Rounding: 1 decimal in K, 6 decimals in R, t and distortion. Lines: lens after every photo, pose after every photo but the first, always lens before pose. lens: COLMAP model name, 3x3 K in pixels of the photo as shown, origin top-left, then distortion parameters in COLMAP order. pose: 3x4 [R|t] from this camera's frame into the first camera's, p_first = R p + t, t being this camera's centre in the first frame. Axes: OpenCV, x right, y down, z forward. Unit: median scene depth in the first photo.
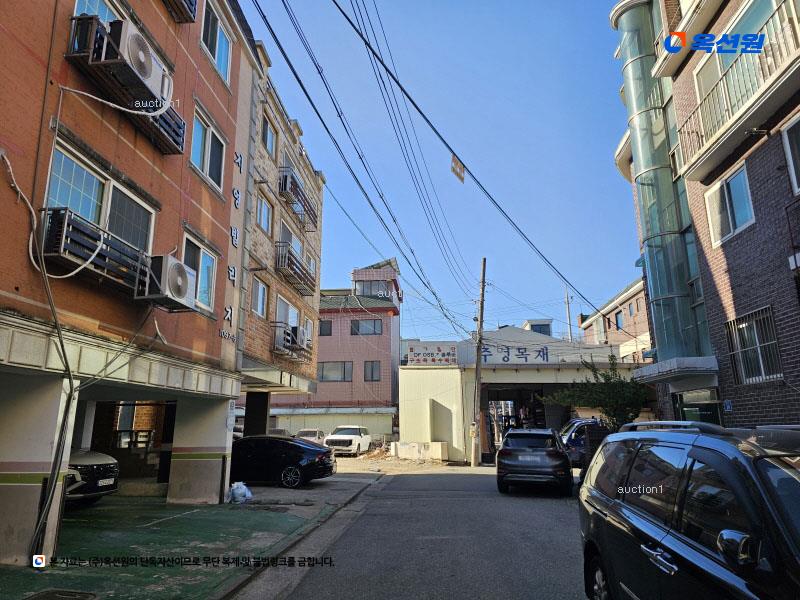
lens RADIAL K [[530.7, 0, 392.7], [0, 530.7, 296.1], [0, 0, 1]] dist [0.099150, -0.083826]
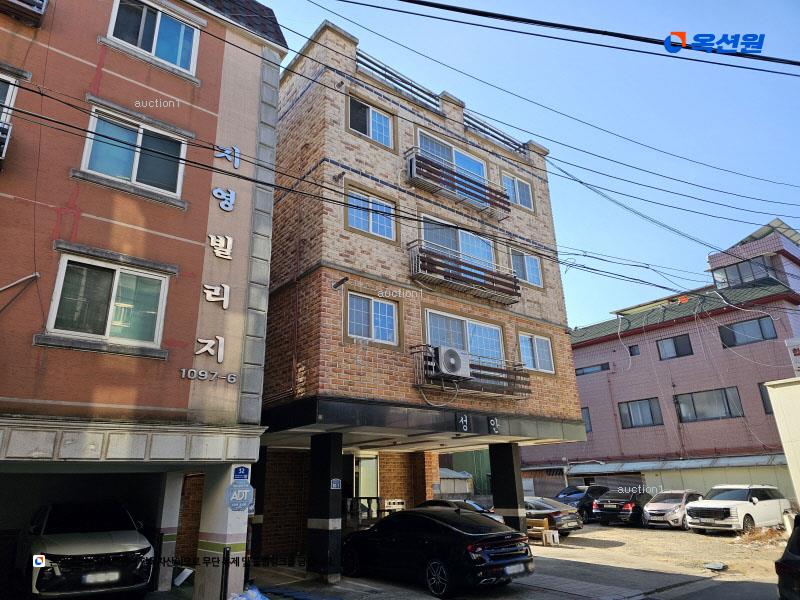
lens RADIAL K [[530.7, 0, 392.7], [0, 530.7, 296.1], [0, 0, 1]] dist [0.099150, -0.083826]
pose [[0.684025, -0.265345, -0.679487, 0.166153], [0.200009, 0.964019, -0.175113, 0.062440], [0.701503, -0.016122, 0.712484, 0.274971]]
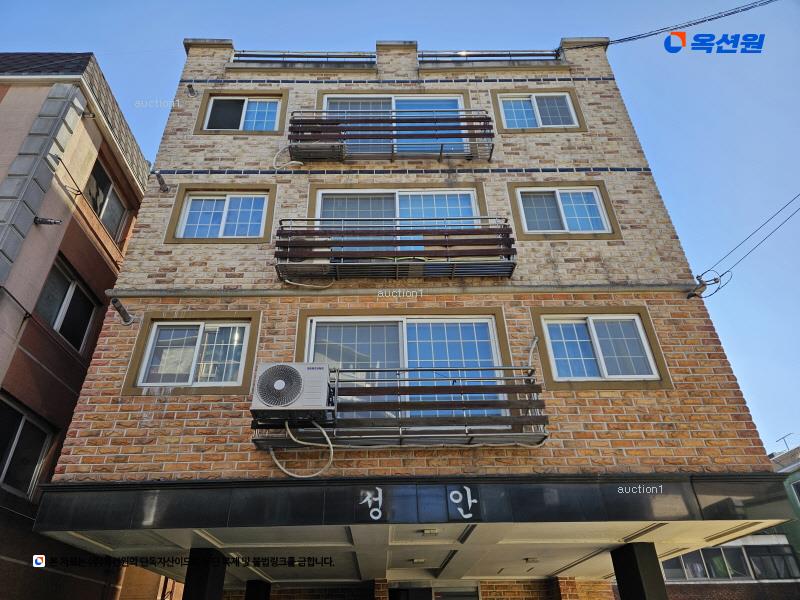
lens RADIAL K [[530.7, 0, 392.7], [0, 530.7, 296.1], [0, 0, 1]] dist [0.099150, -0.083826]
pose [[0.090233, -0.551567, -0.829236, 0.114660], [0.257185, 0.817296, -0.515639, 0.148643], [0.962140, -0.166739, 0.215602, 0.615074]]
